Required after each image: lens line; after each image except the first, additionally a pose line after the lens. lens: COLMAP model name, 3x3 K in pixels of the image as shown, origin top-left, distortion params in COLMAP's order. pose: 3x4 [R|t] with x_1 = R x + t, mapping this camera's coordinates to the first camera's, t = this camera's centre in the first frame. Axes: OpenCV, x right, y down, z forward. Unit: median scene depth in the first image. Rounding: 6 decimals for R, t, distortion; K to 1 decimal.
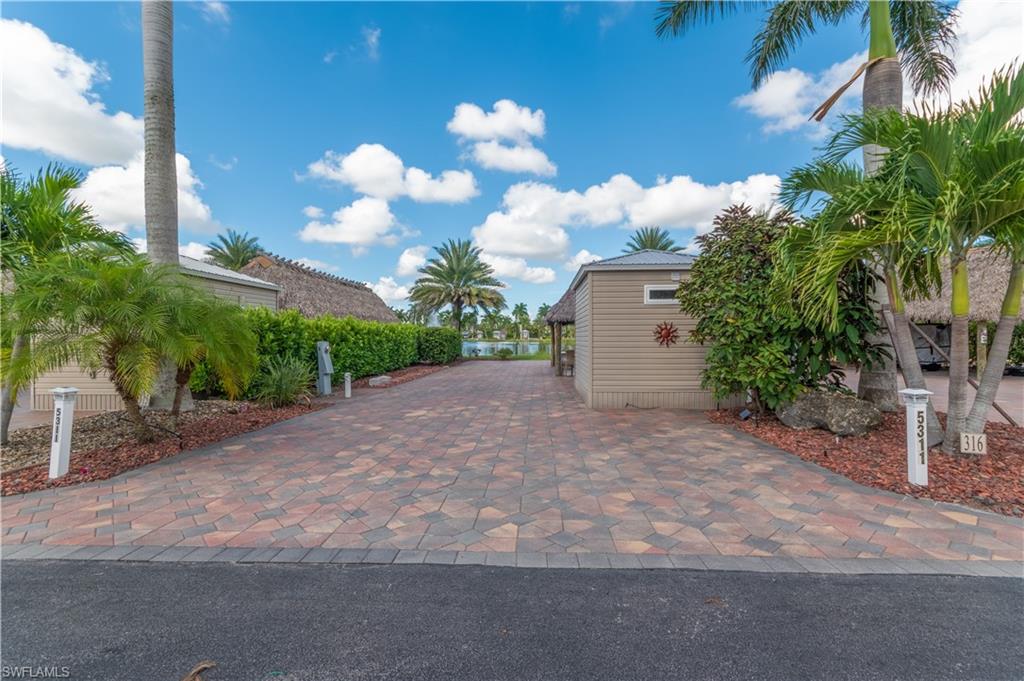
lens RADIAL K [[456.9, 0, 511.9], [0, 456.9, 340.5], [0, 0, 1]] dist [0.003195, -0.000642]
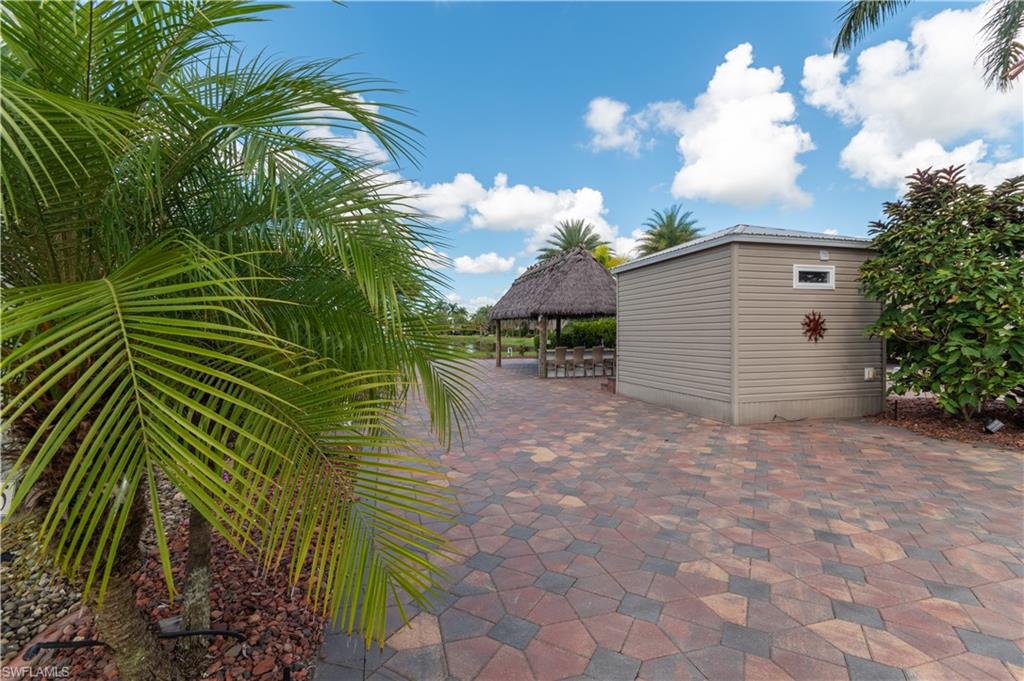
lens RADIAL K [[456.9, 0, 513.3], [0, 456.9, 338.4], [0, 0, 1]] dist [0.003195, -0.000642]
pose [[0.949253, -0.000776, 0.314512, -0.415423], [-0.001838, 0.999966, 0.008017, 0.001588], [-0.314508, -0.008188, 0.949220, 0.404463]]
